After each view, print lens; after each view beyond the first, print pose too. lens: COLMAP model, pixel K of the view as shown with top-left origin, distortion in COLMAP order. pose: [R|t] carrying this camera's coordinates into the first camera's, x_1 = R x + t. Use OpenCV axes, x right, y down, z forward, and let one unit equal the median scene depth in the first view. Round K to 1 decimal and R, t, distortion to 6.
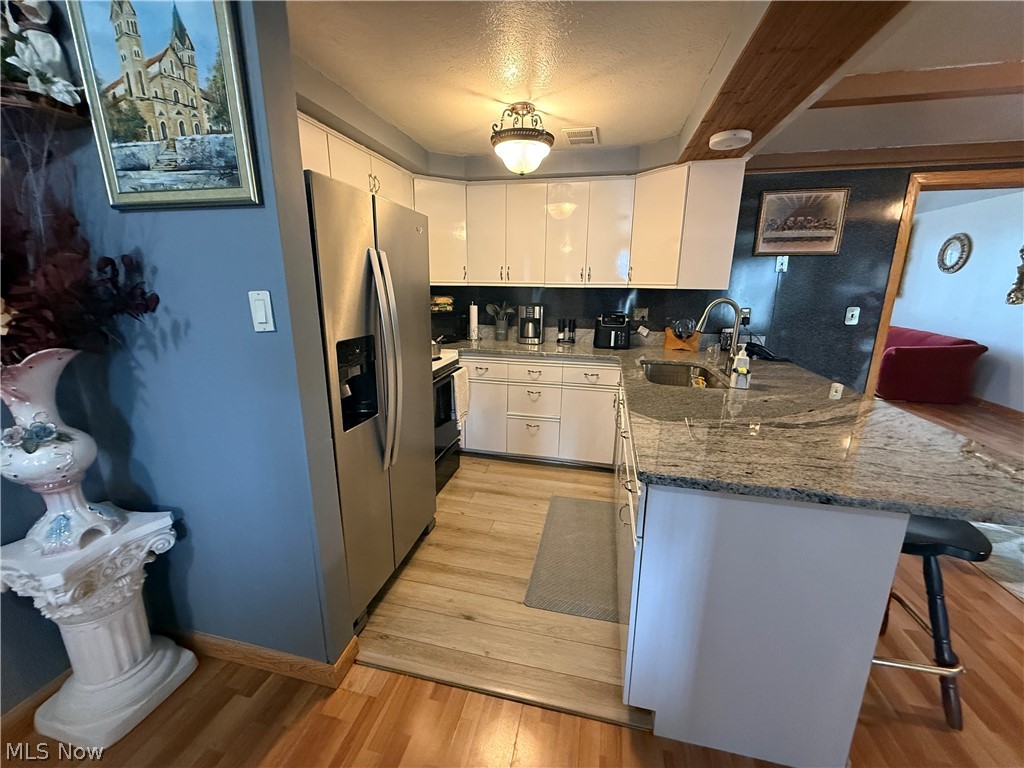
lens RADIAL K [[407.9, 0, 511.4], [0, 407.9, 383.4], [0, 0, 1]] dist [0.000475, -0.000320]
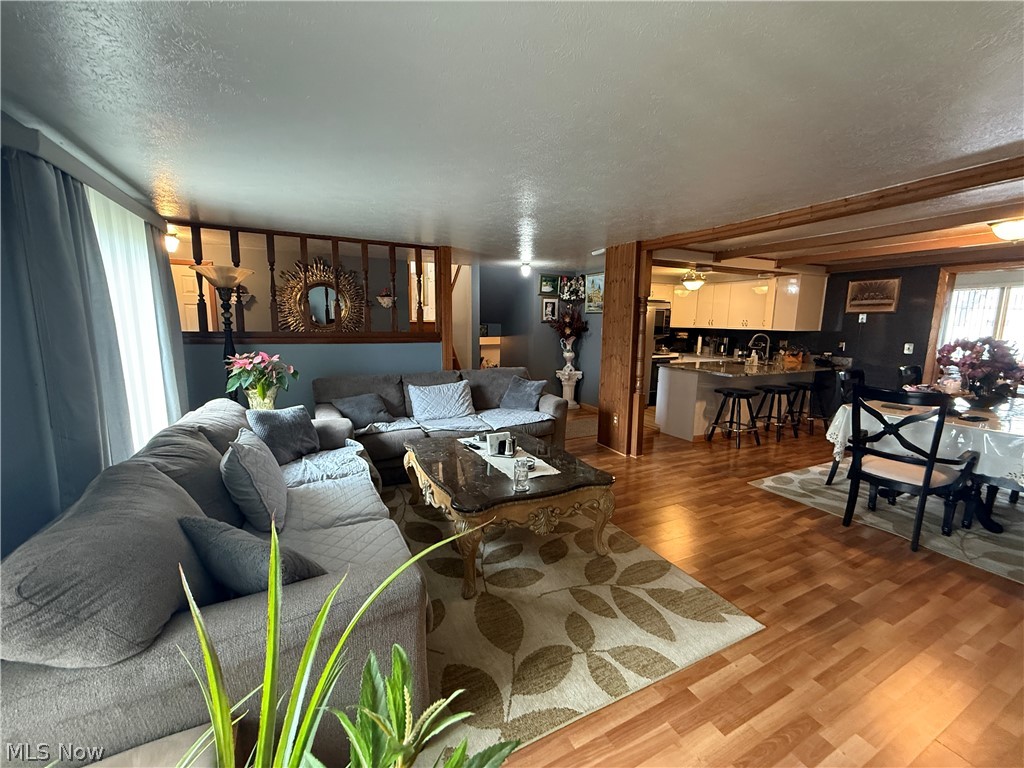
lens RADIAL K [[407.9, 0, 511.4], [0, 407.9, 383.4], [0, 0, 1]] dist [0.000475, -0.000320]
pose [[0.636065, 0.118308, -0.762512, 1.272591], [-0.191047, 0.981555, -0.007072, 0.346940], [0.747611, 0.150174, 0.646935, -1.491311]]
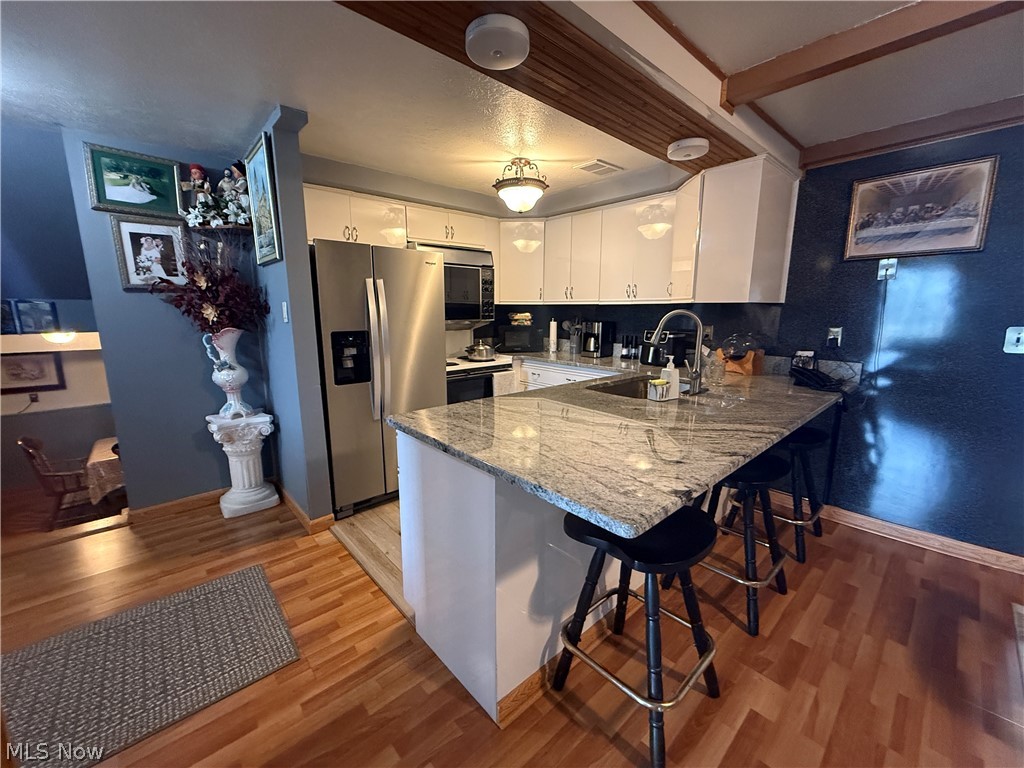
lens RADIAL K [[407.9, 0, 511.4], [0, 407.9, 383.4], [0, 0, 1]] dist [0.000475, -0.000320]
pose [[0.819168, 0.094484, -0.565718, 0.634988], [-0.130099, 0.991238, -0.022832, 0.029879], [0.558604, 0.092303, 0.824283, 0.006912]]
